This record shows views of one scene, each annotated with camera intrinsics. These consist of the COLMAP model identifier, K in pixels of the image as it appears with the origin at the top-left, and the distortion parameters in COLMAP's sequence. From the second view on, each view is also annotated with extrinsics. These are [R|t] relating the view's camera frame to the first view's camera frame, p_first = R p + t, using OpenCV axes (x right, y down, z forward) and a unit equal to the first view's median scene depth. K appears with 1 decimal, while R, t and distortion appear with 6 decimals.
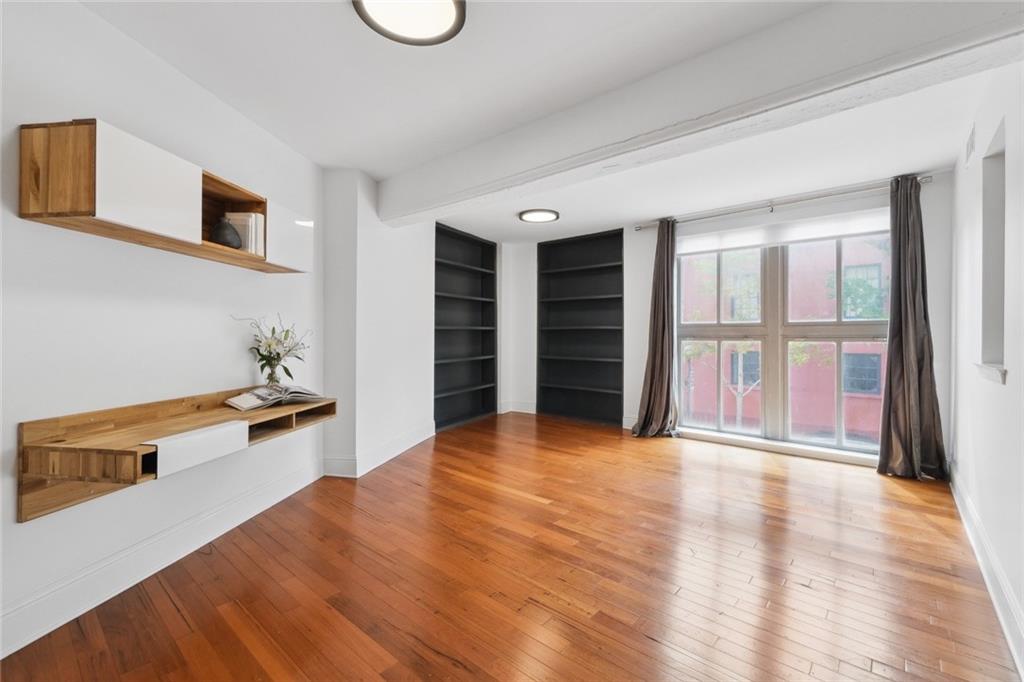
lens RADIAL K [[434.3, 0, 509.7], [0, 434.3, 336.3], [0, 0, 1]] dist [0.000619, -0.000100]
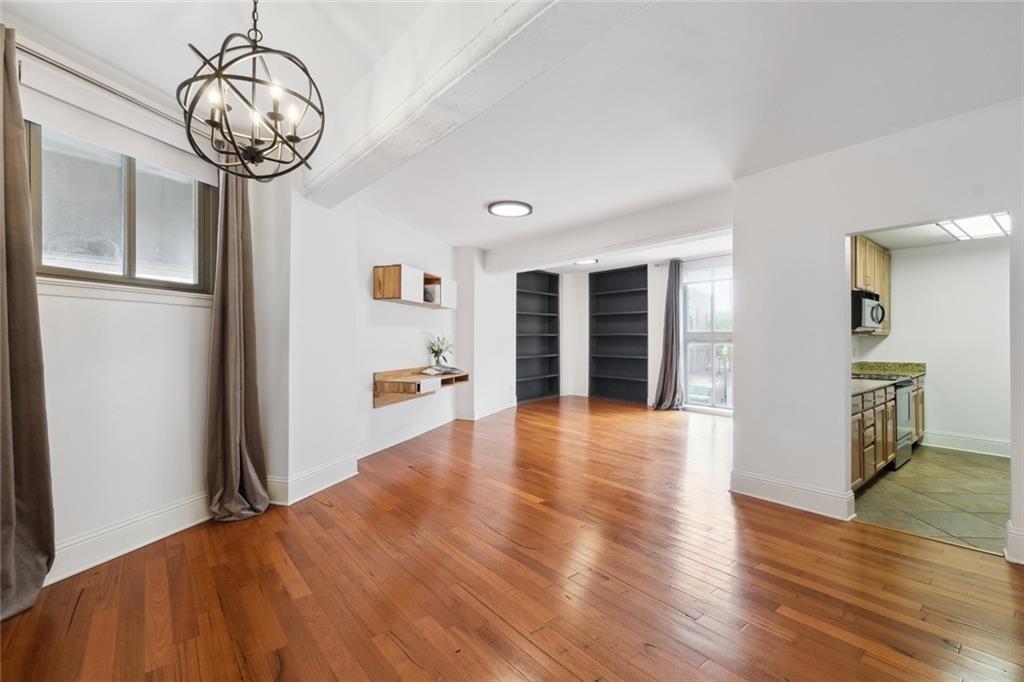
lens RADIAL K [[434.3, 0, 505.5], [0, 434.3, 336.4], [0, 0, 1]] dist [0.000619, -0.000100]
pose [[0.982928, -0.003135, -0.183961, 0.074382], [0.001688, 0.999966, -0.008025, -0.003154], [0.183980, 0.007578, 0.982901, -0.532871]]
